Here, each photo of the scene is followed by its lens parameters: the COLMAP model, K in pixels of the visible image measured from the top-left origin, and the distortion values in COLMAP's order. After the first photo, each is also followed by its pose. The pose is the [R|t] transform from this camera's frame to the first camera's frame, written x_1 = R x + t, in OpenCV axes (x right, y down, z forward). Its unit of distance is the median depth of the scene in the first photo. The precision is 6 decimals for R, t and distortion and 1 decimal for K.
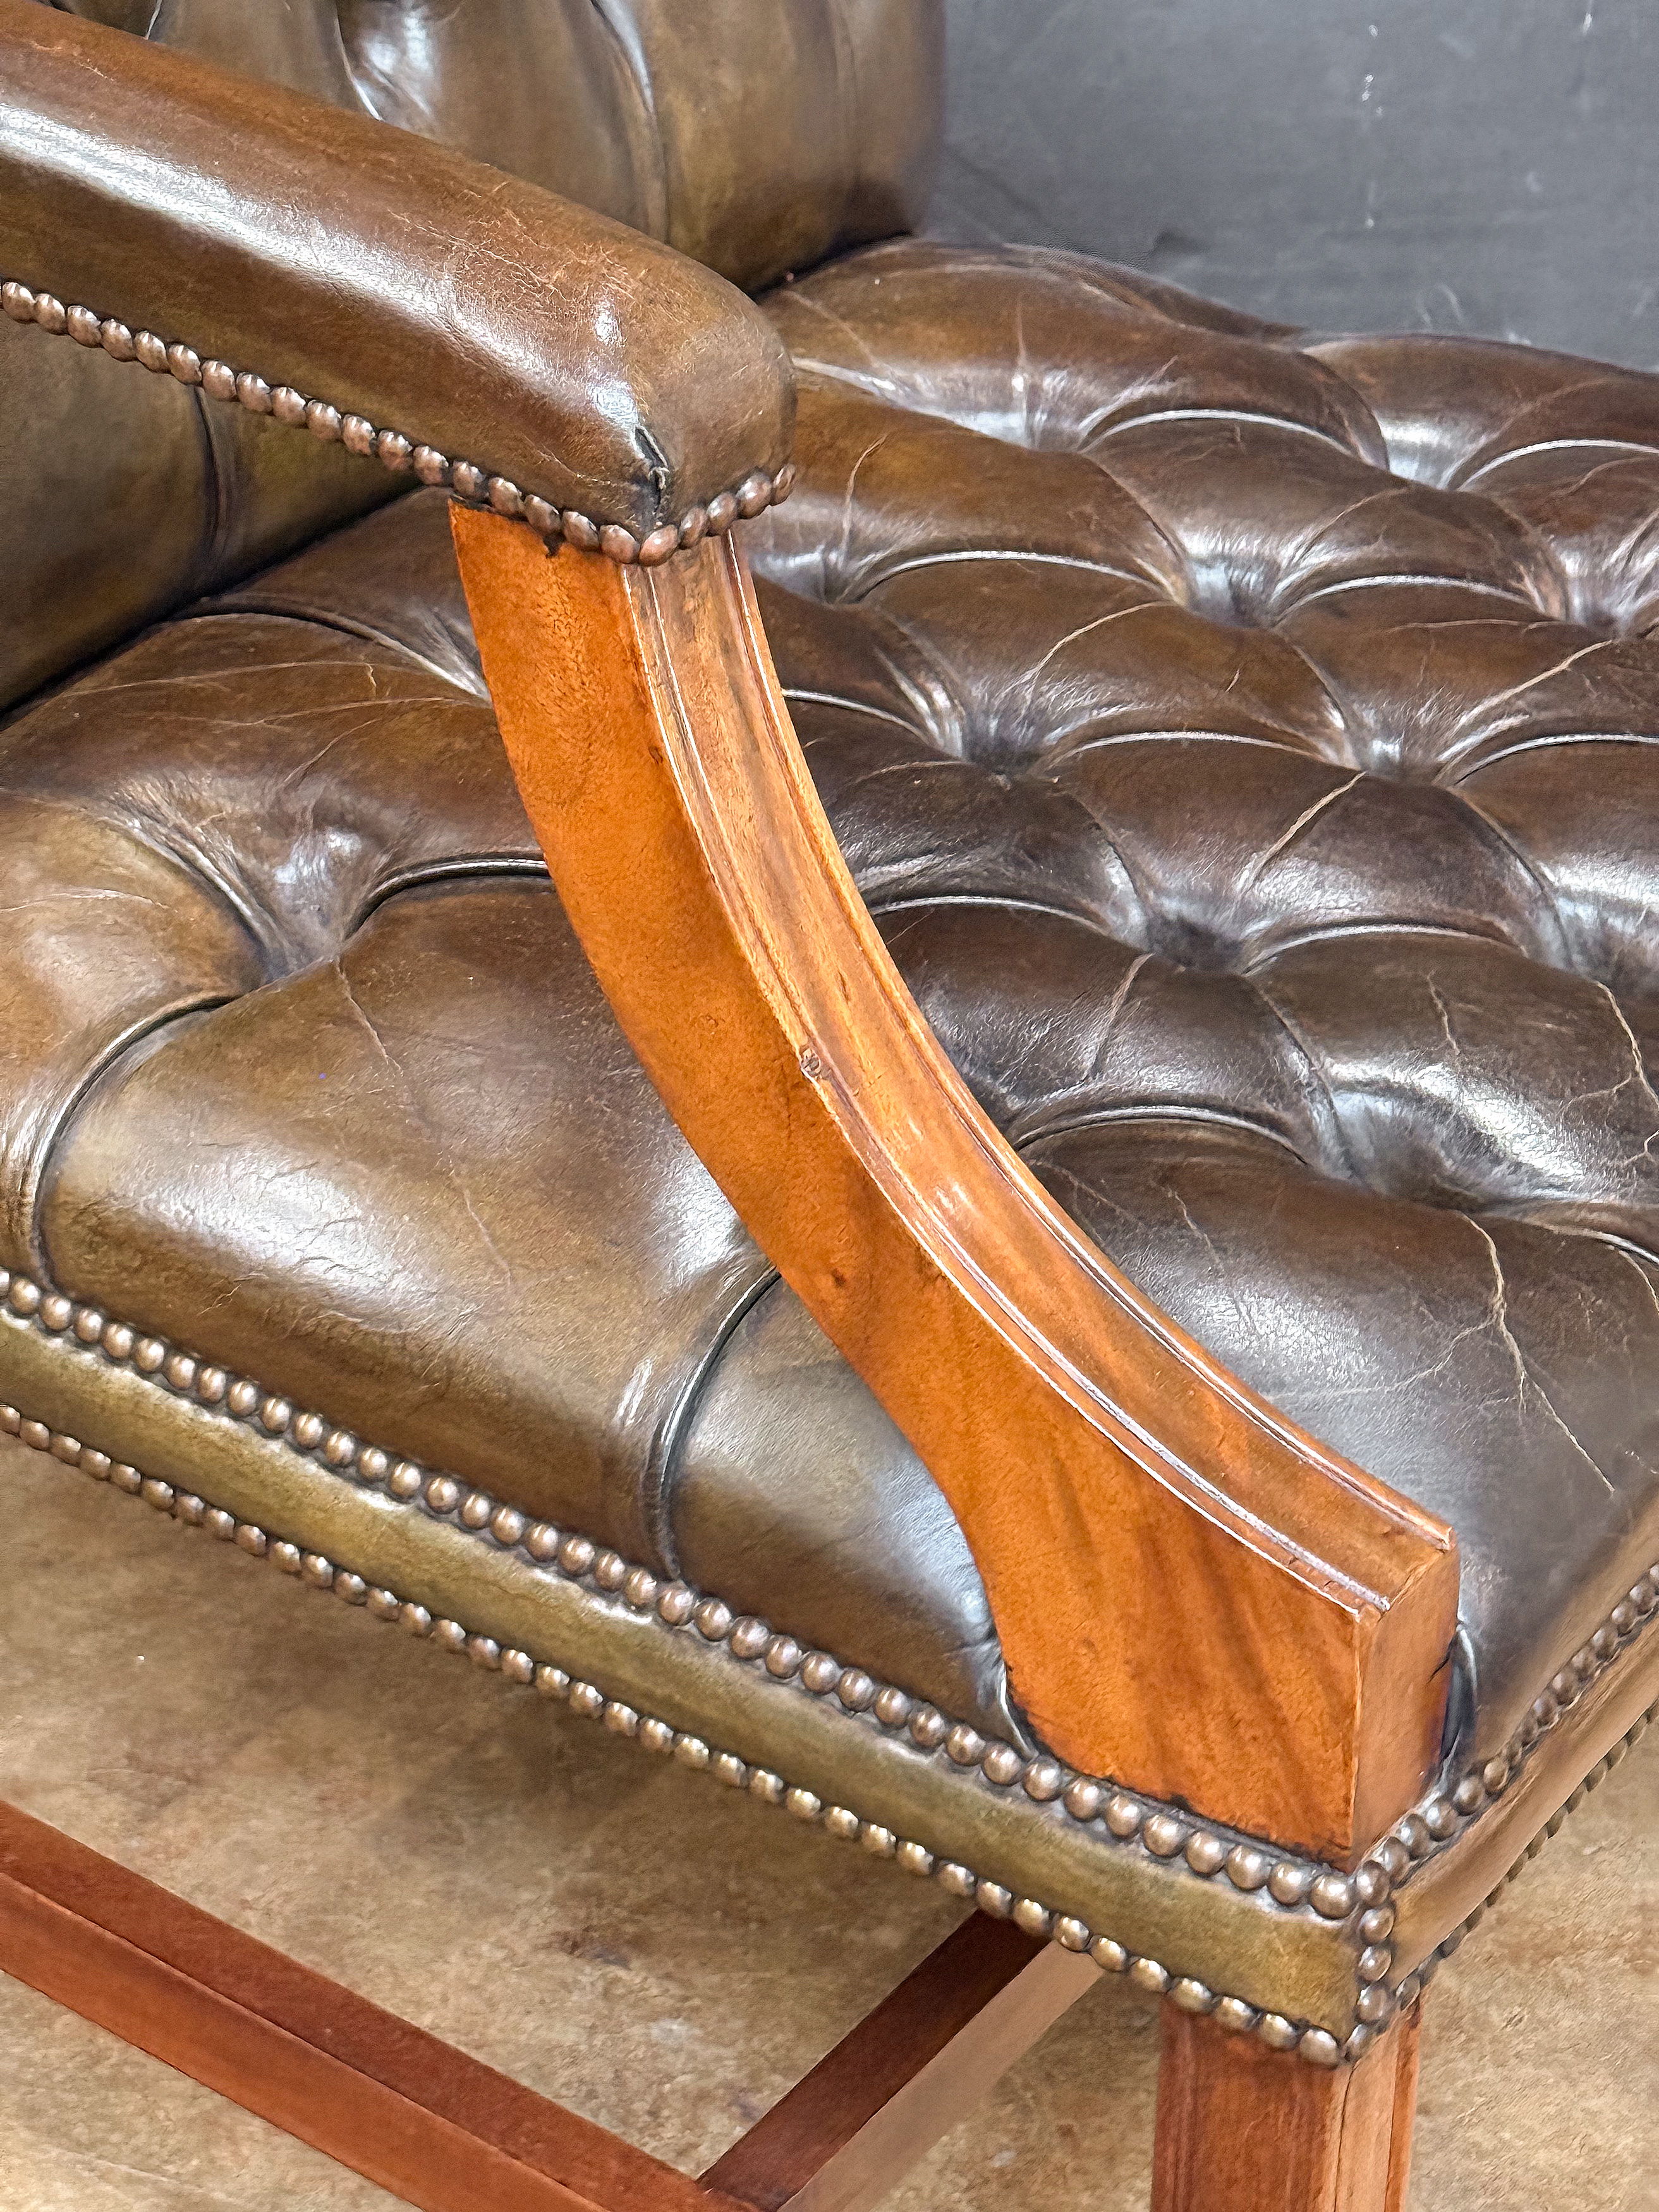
lens RADIAL K [[6042.5, 0, 825.9], [0, 6042.5, 1107.4], [0, 0, 1]] dist [0.145321, 0.000000]
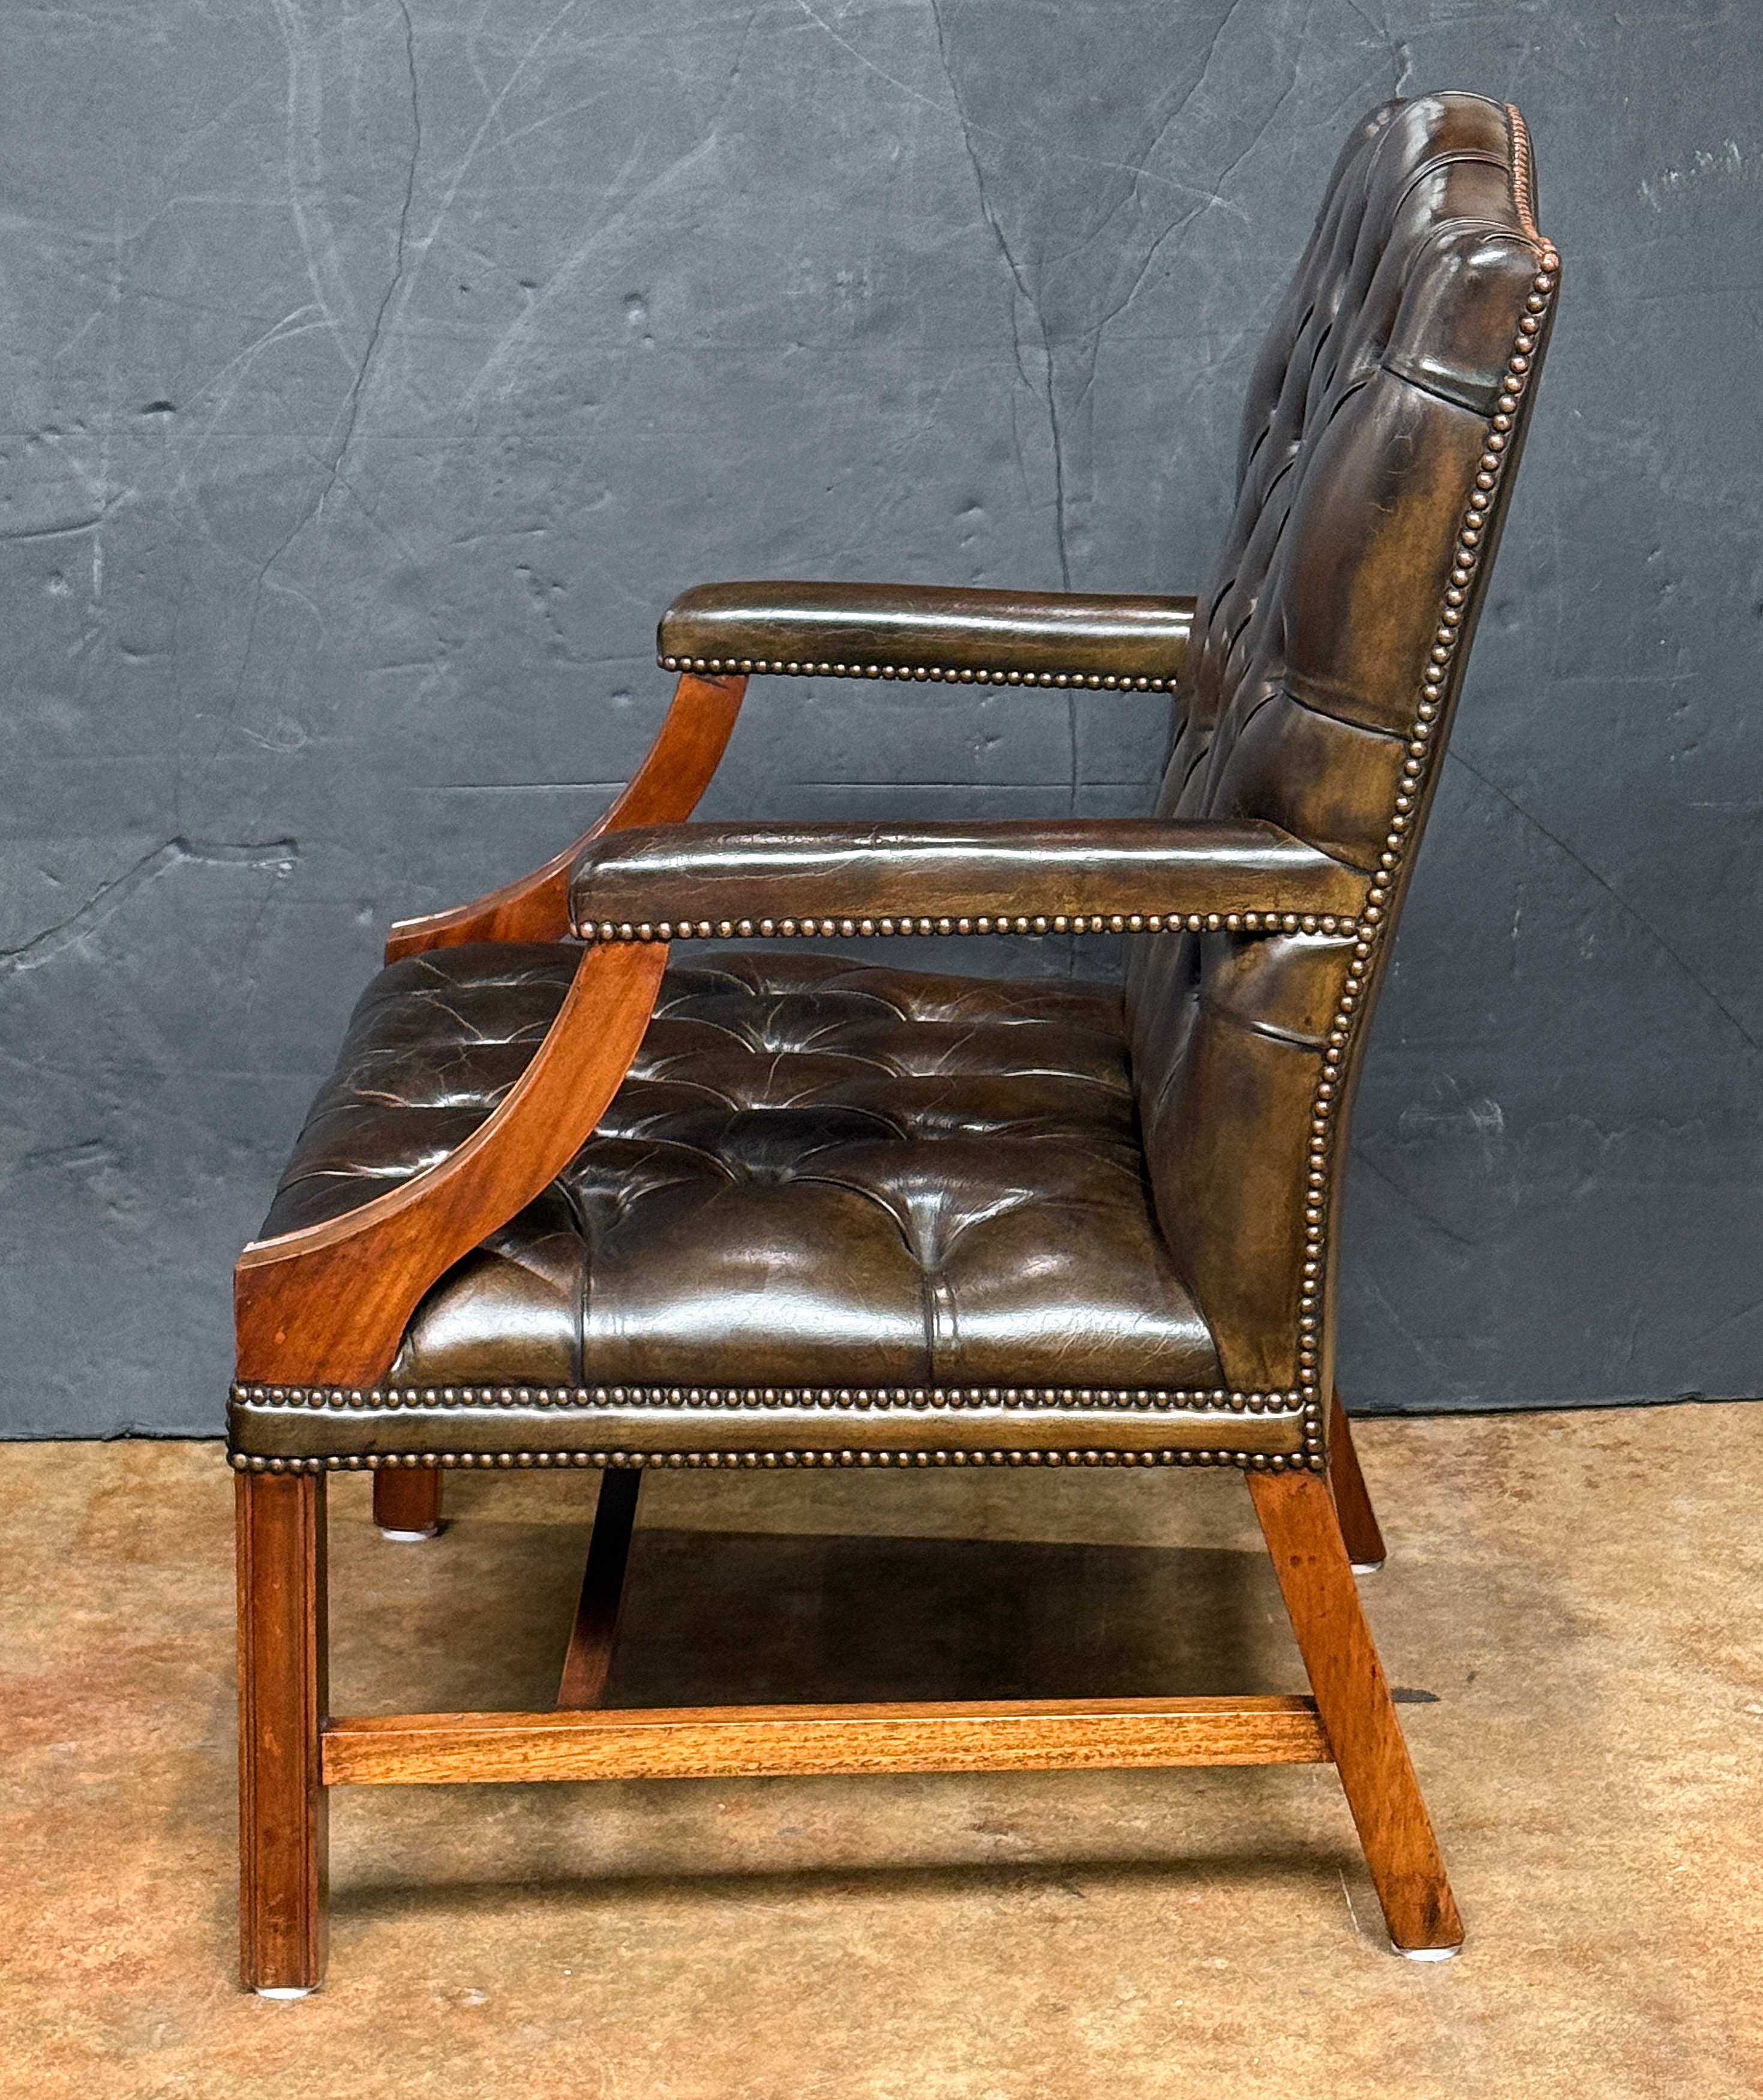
lens RADIAL K [[4961.3, 0, 861.6], [0, 4961.3, 1060.3], [0, 0, 1]] dist [0.062213, 0.000000]
pose [[0.995778, -0.044248, -0.080430, 0.060759], [0.024922, 0.973564, -0.227051, 0.258505], [0.088350, 0.224088, 0.970556, -0.623426]]
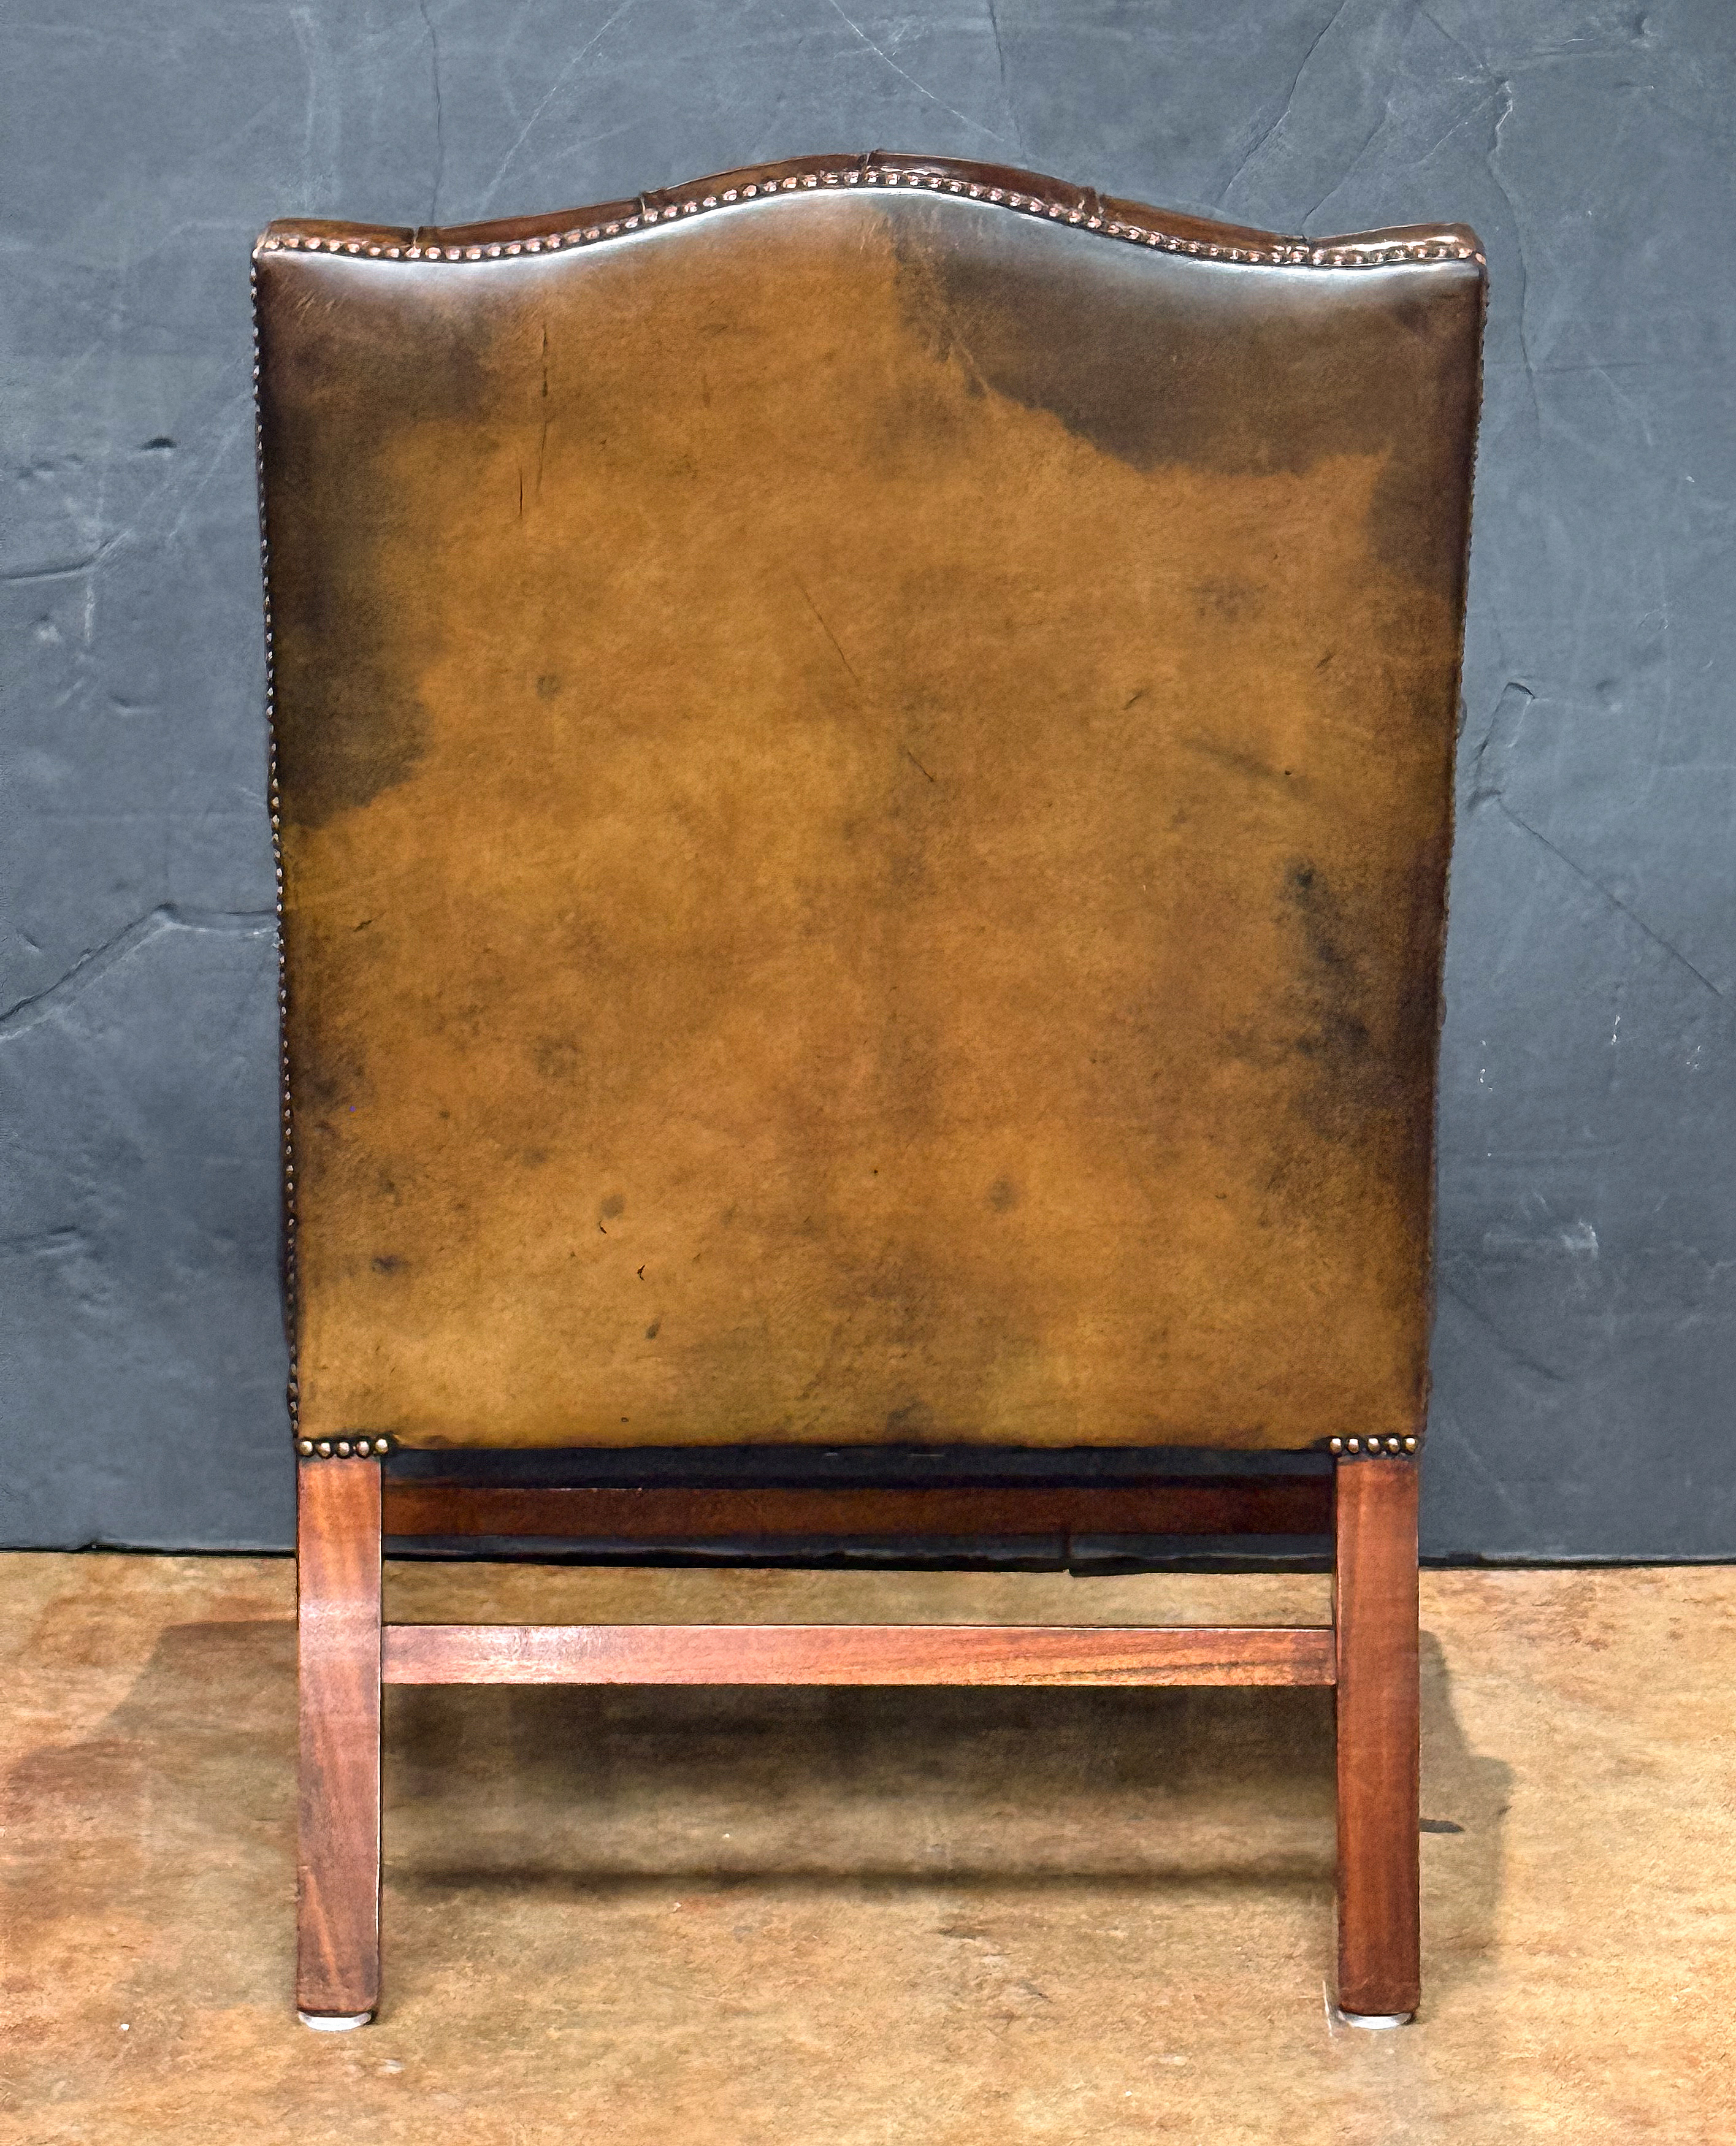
lens RADIAL K [[6122.2, 0, 882.8], [0, 6122.2, 1066.7], [0, 0, 1]] dist [0.017844, 0.000000]
pose [[0.991360, -0.026981, -0.128361, 0.184752], [-0.010293, 0.959594, -0.281202, 0.406861], [0.130762, 0.280093, 0.951025, -0.850198]]
